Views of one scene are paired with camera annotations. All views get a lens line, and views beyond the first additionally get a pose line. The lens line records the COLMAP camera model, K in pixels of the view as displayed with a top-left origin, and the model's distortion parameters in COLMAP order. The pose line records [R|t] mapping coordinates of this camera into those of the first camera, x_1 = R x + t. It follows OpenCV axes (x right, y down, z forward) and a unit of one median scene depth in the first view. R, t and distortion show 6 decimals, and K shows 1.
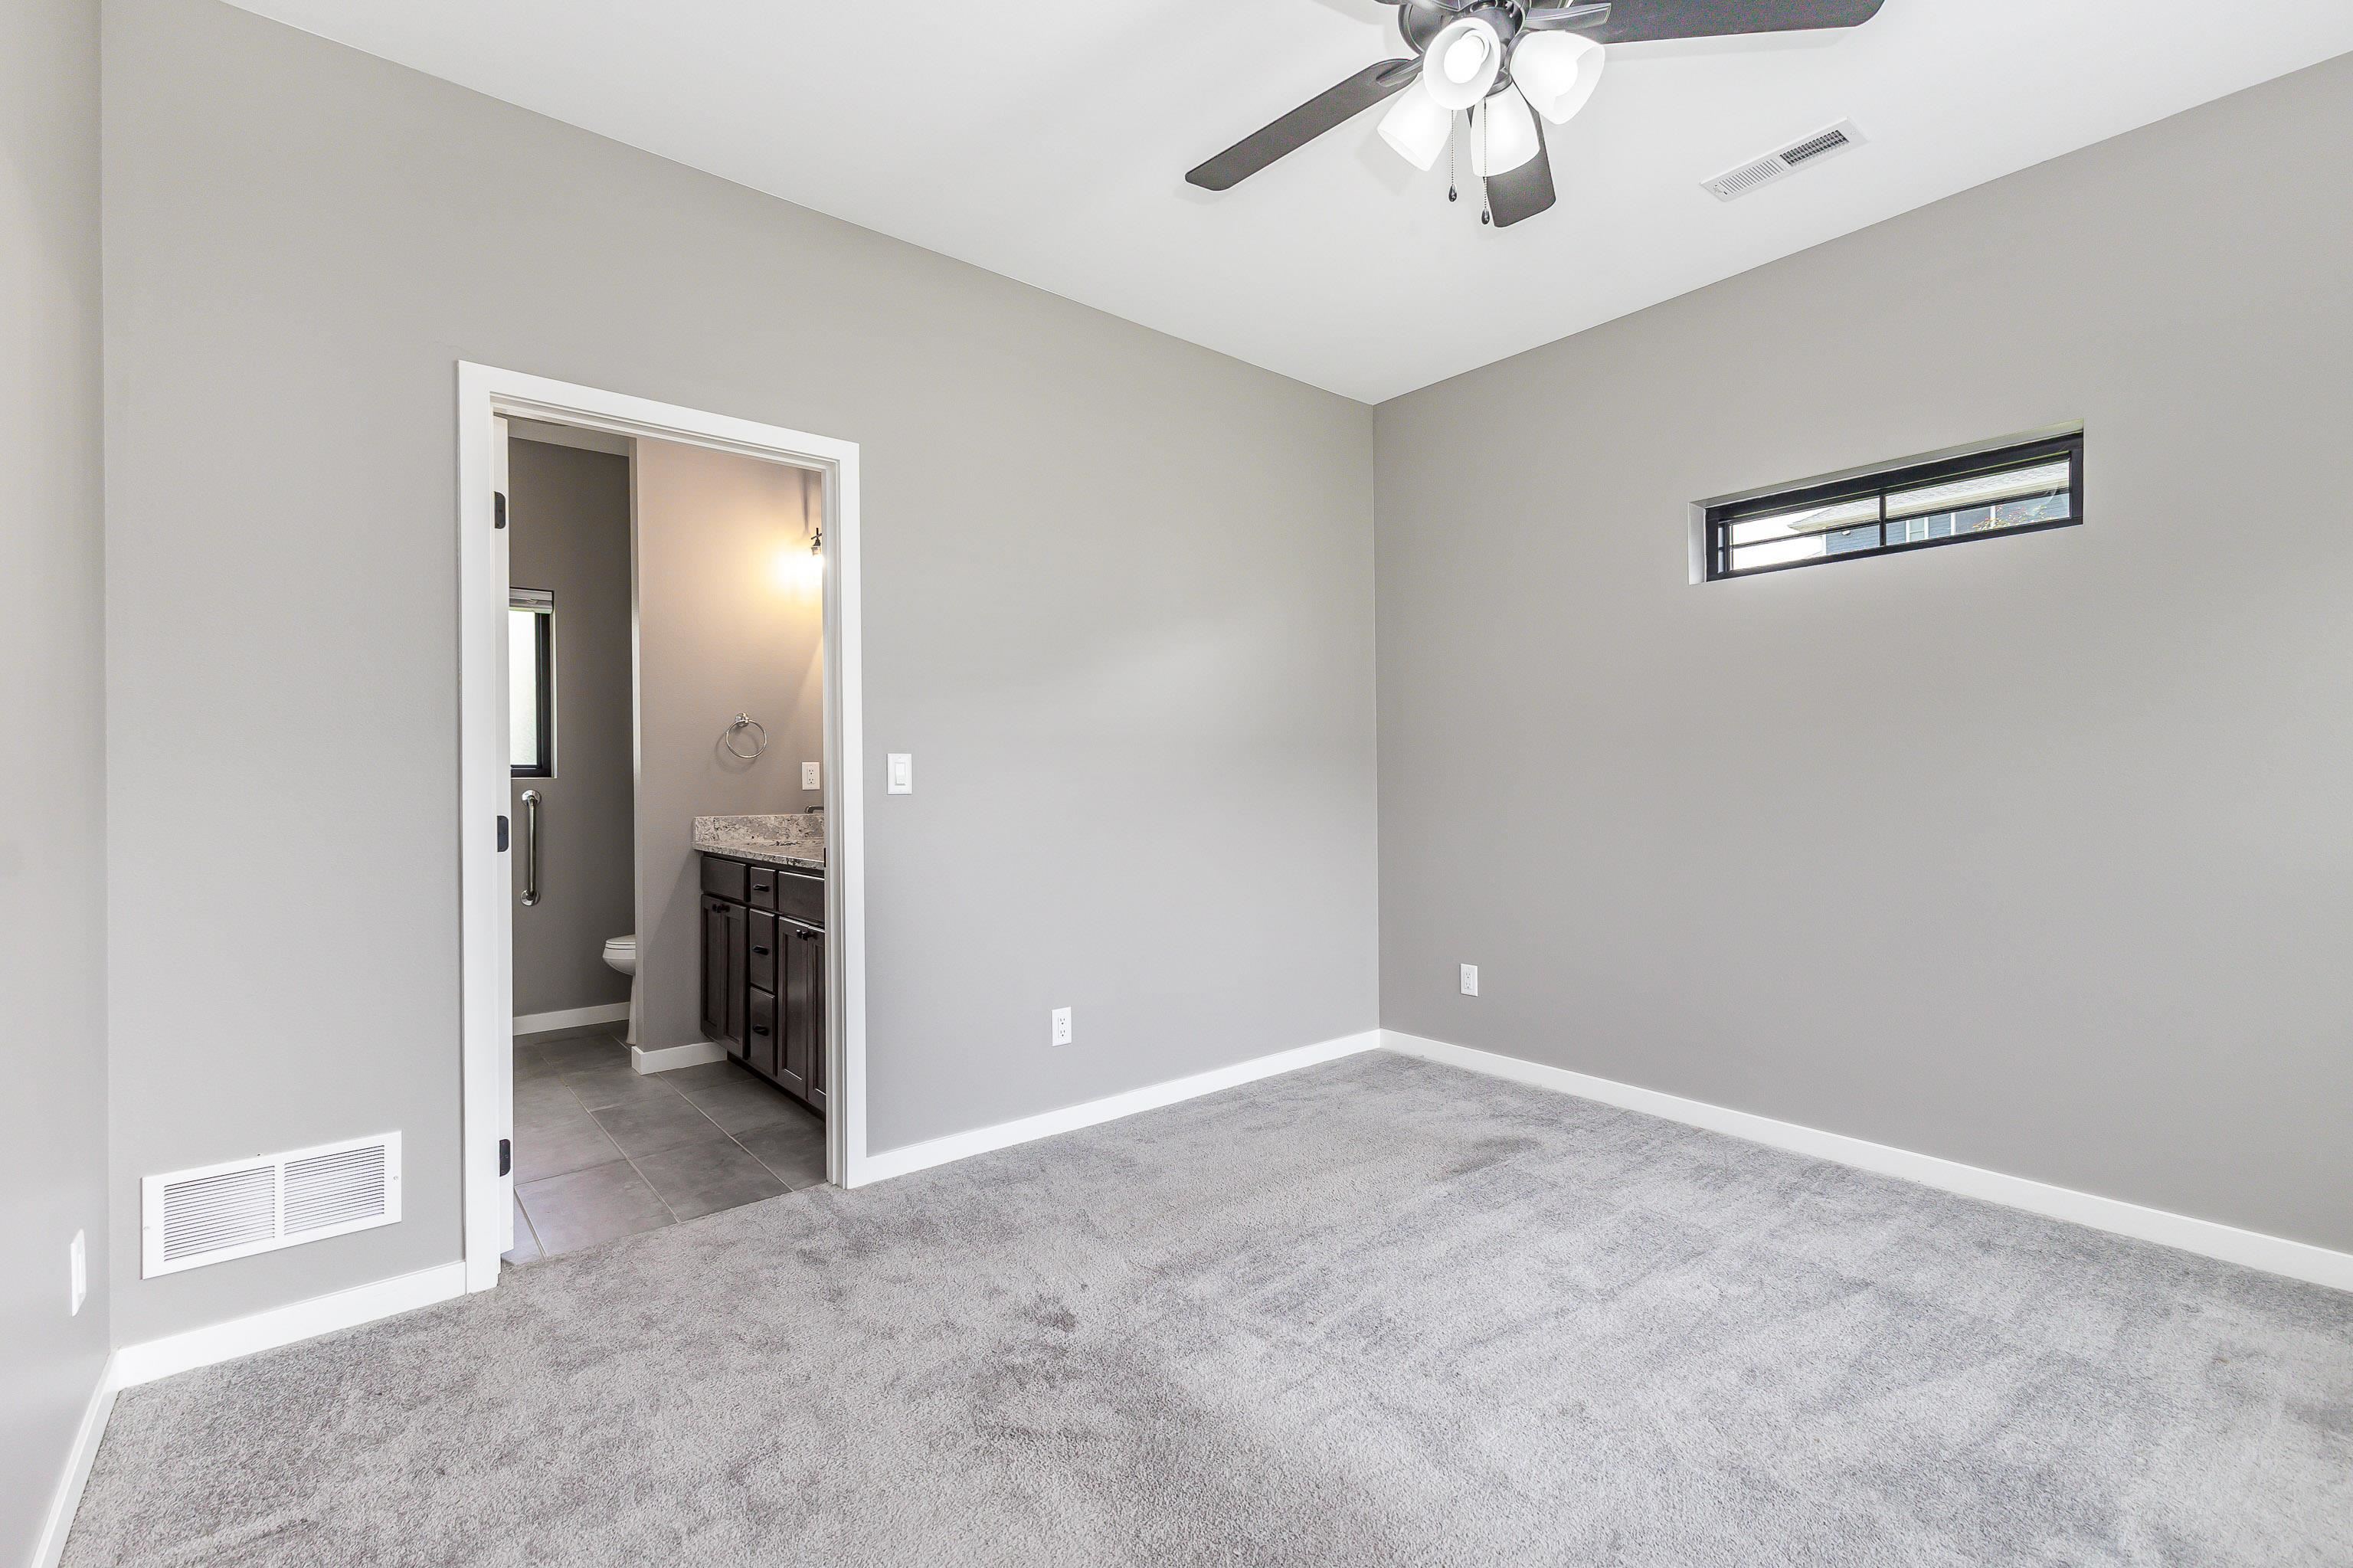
lens RADIAL K [[1016.6, 0, 1189.1], [0, 1016.6, 777.1], [0, 0, 1]] dist [-0.000787, -0.000618]
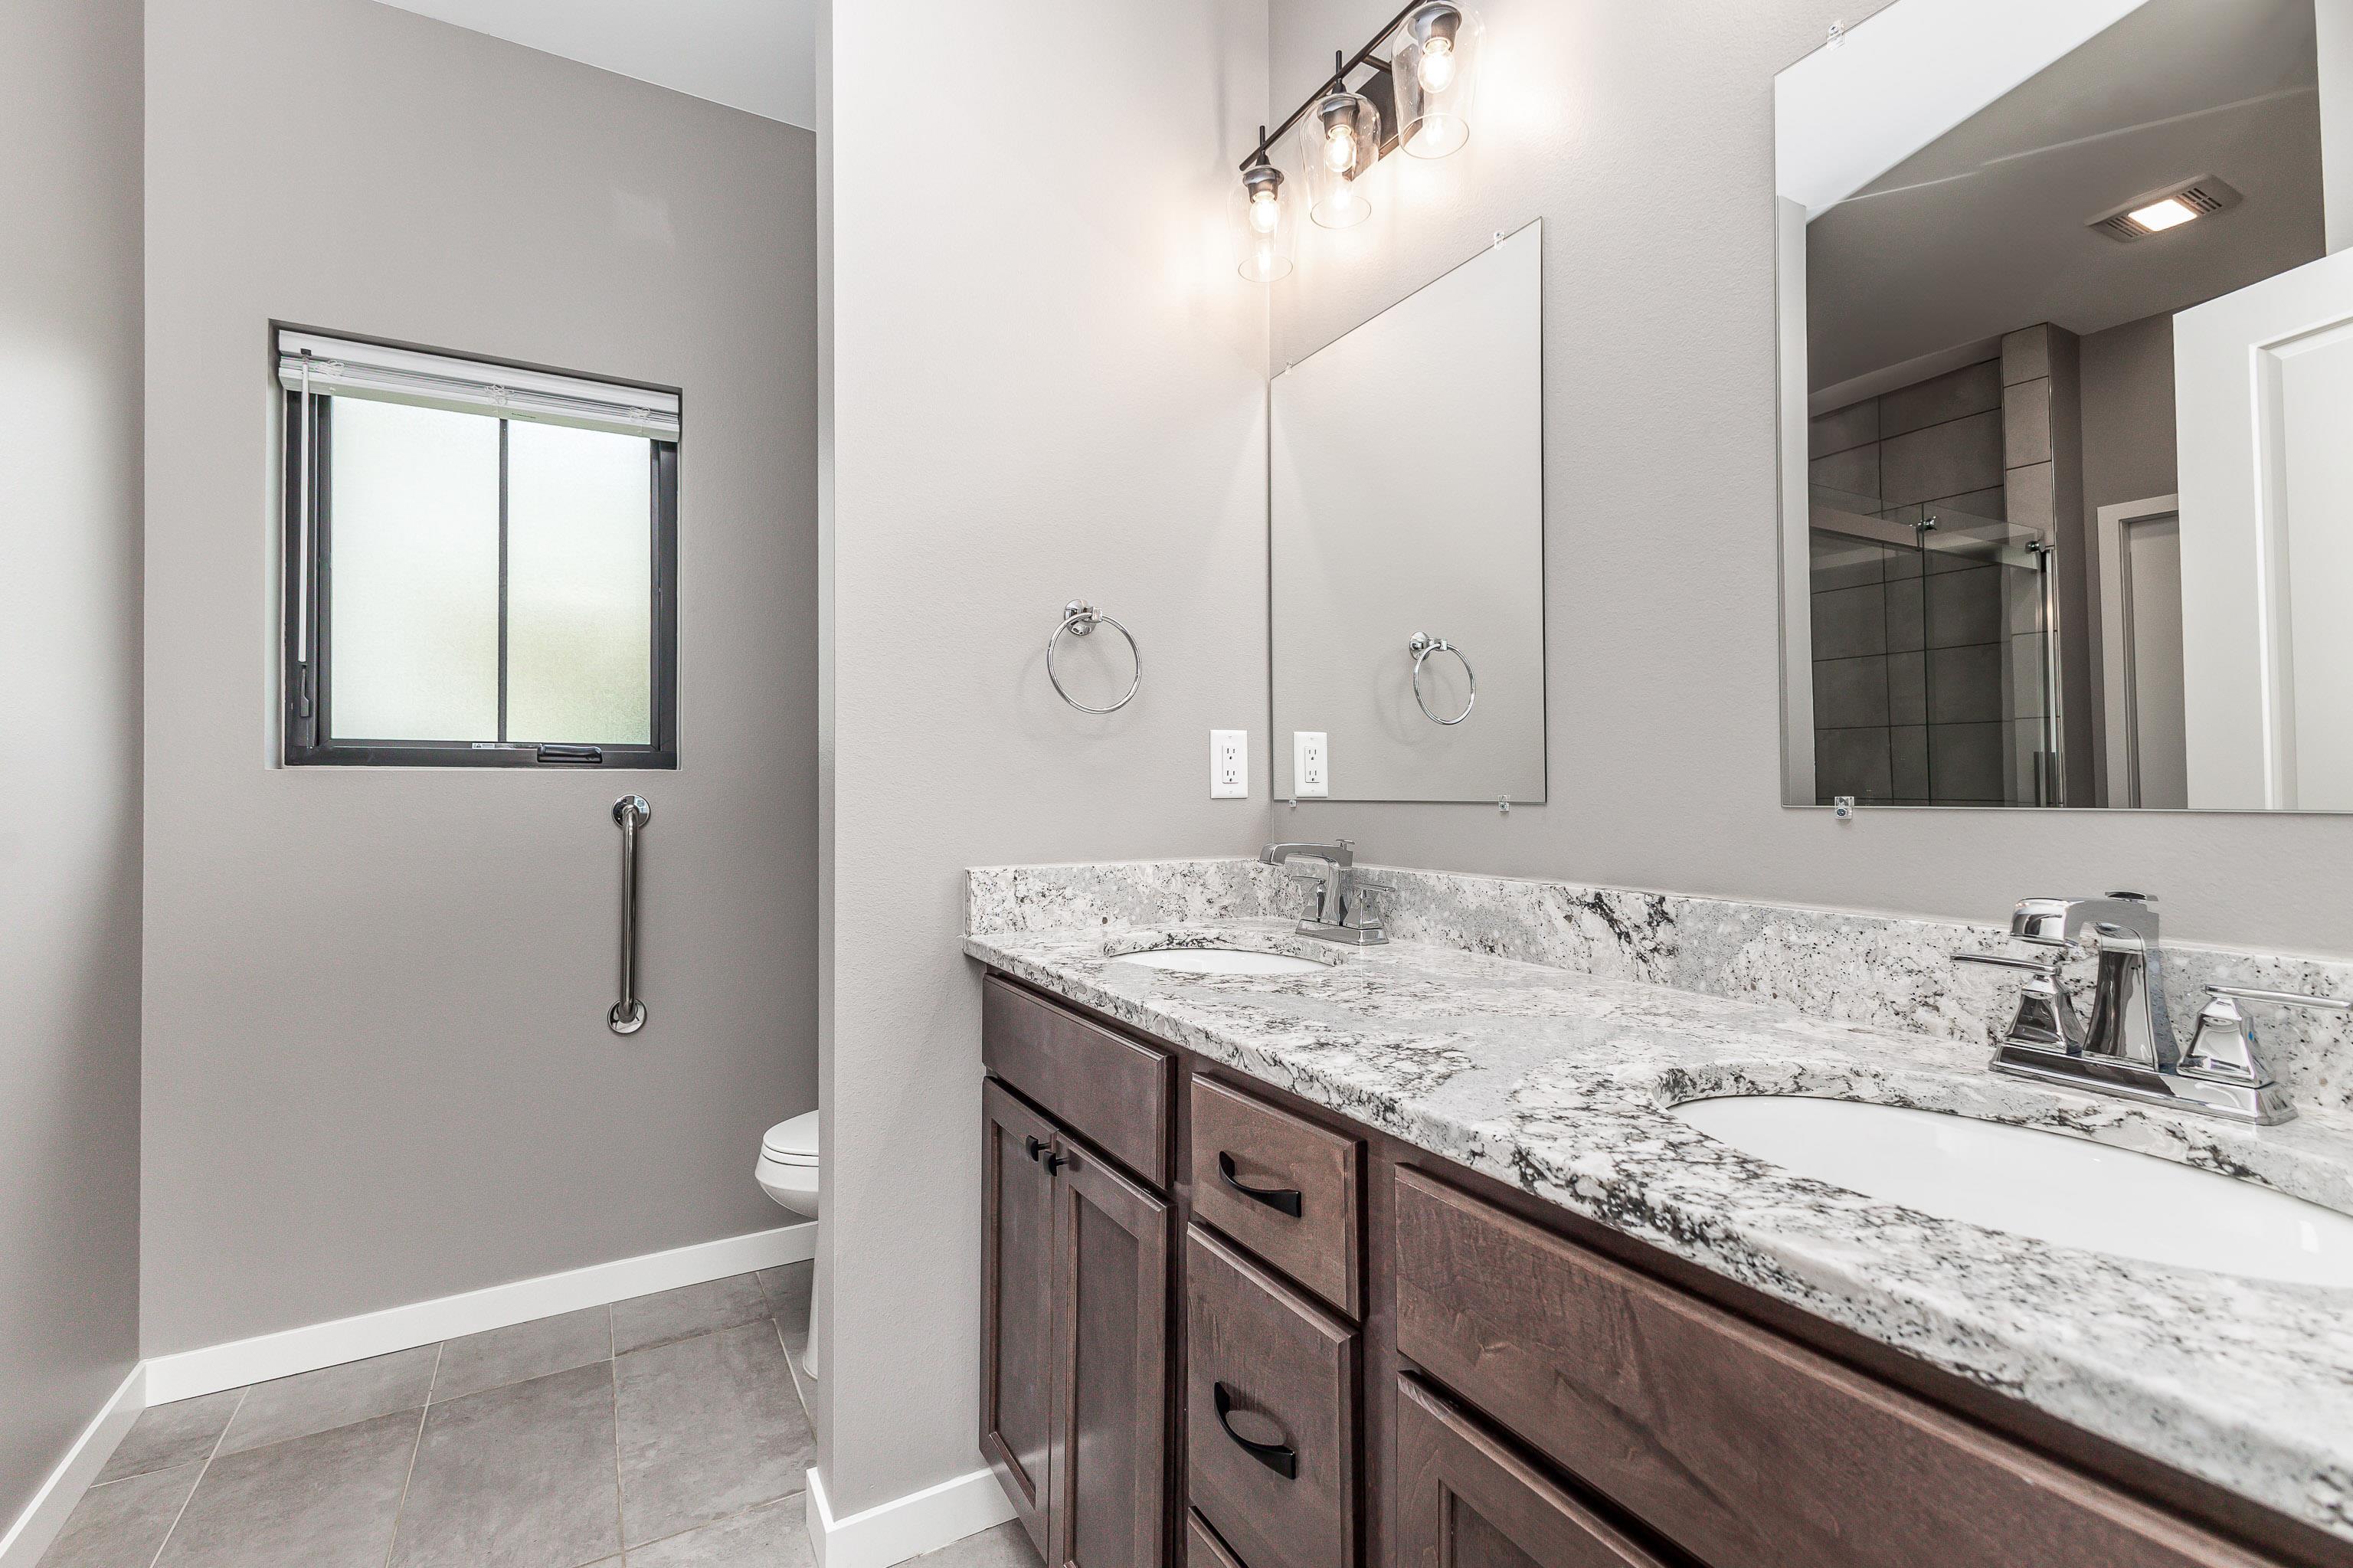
lens RADIAL K [[1028.5, 0, 1176.5], [0, 1028.5, 784.0], [0, 0, 1]] dist [0.001575, -0.000444]
pose [[0.982846, 0.006790, -0.184304, -0.183970], [-0.008706, 0.999916, -0.009587, 0.006355], [0.184224, 0.011027, 0.982822, 0.345927]]
